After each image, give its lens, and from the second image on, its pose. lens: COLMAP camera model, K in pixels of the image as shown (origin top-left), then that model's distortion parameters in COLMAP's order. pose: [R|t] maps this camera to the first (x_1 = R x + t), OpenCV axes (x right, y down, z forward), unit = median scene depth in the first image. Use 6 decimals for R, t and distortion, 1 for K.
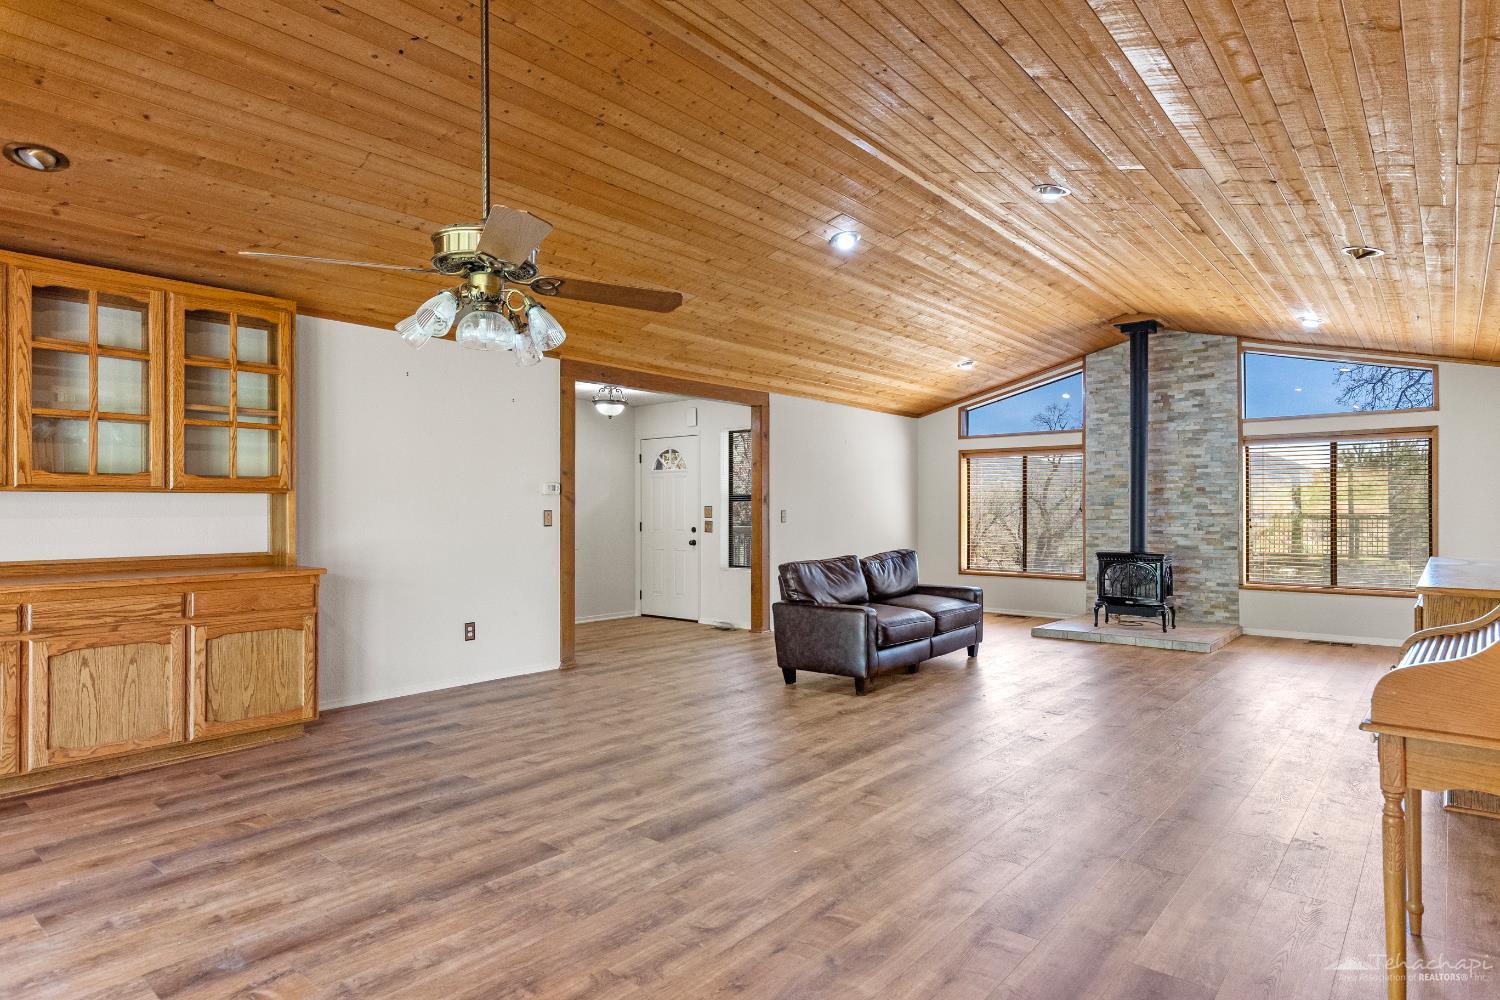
lens RADIAL K [[826.3, 0, 750.0], [0, 826.3, 500.0], [0, 0, 1]] dist [0.004405, 0.000635]
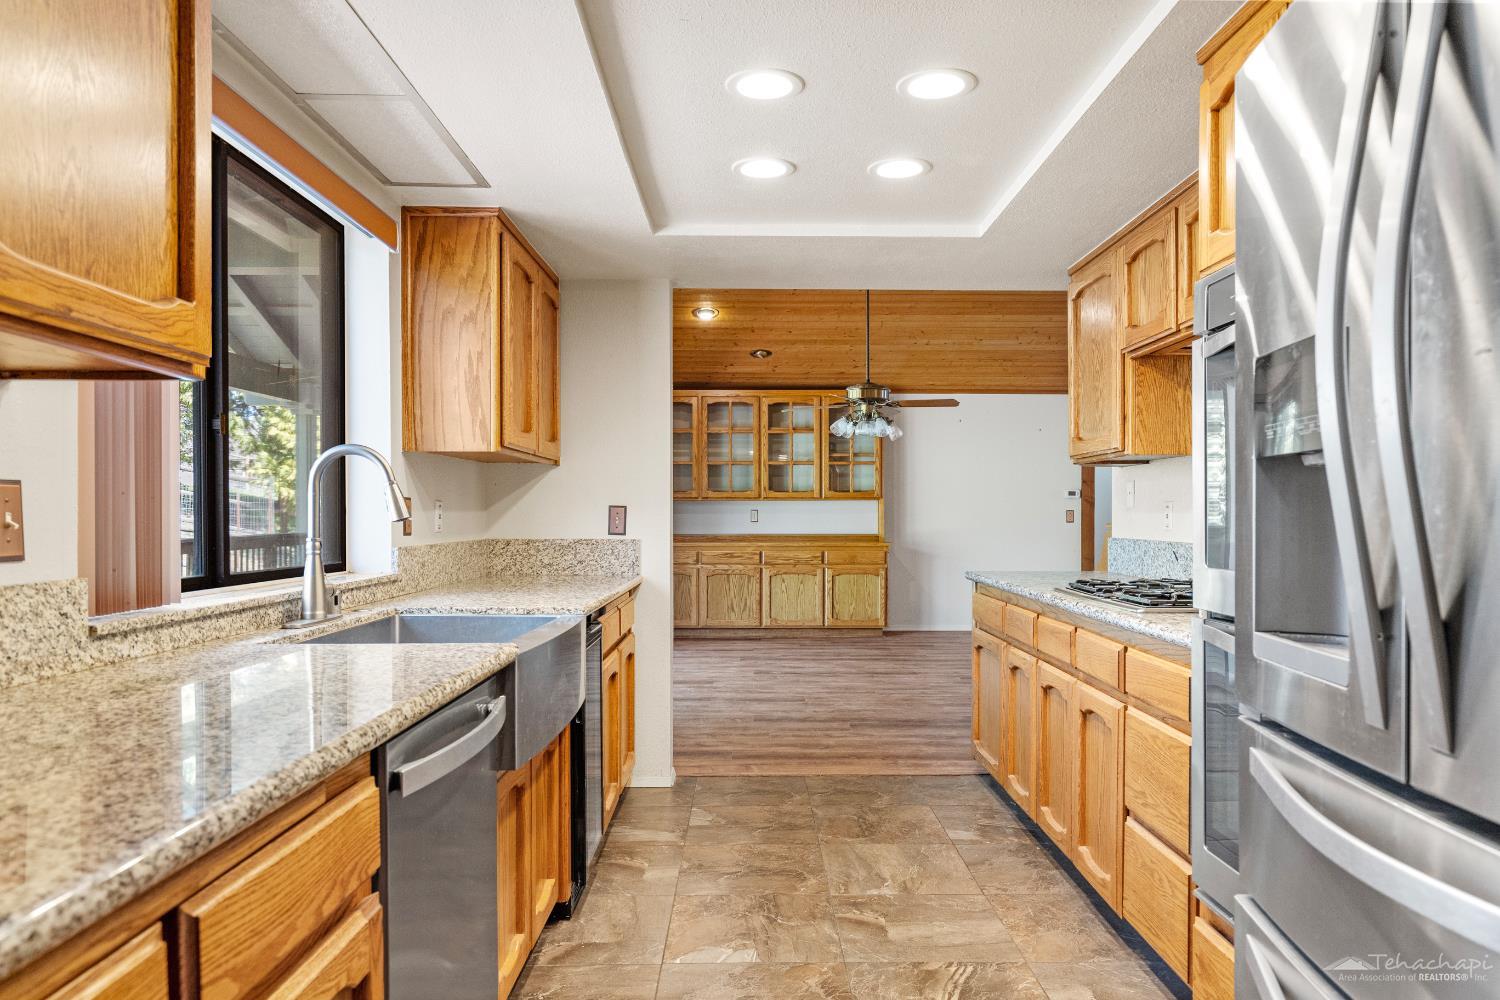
lens RADIAL K [[1018.7, 0, 750.8], [0, 1018.7, 507.2], [0, 0, 1]] dist [0.002032, 0.000521]
pose [[0.639506, -0.004284, -0.768774, 1.028563], [0.006663, 0.999978, -0.000030, 0.005922], [0.768758, -0.005103, 0.639520, -0.656349]]
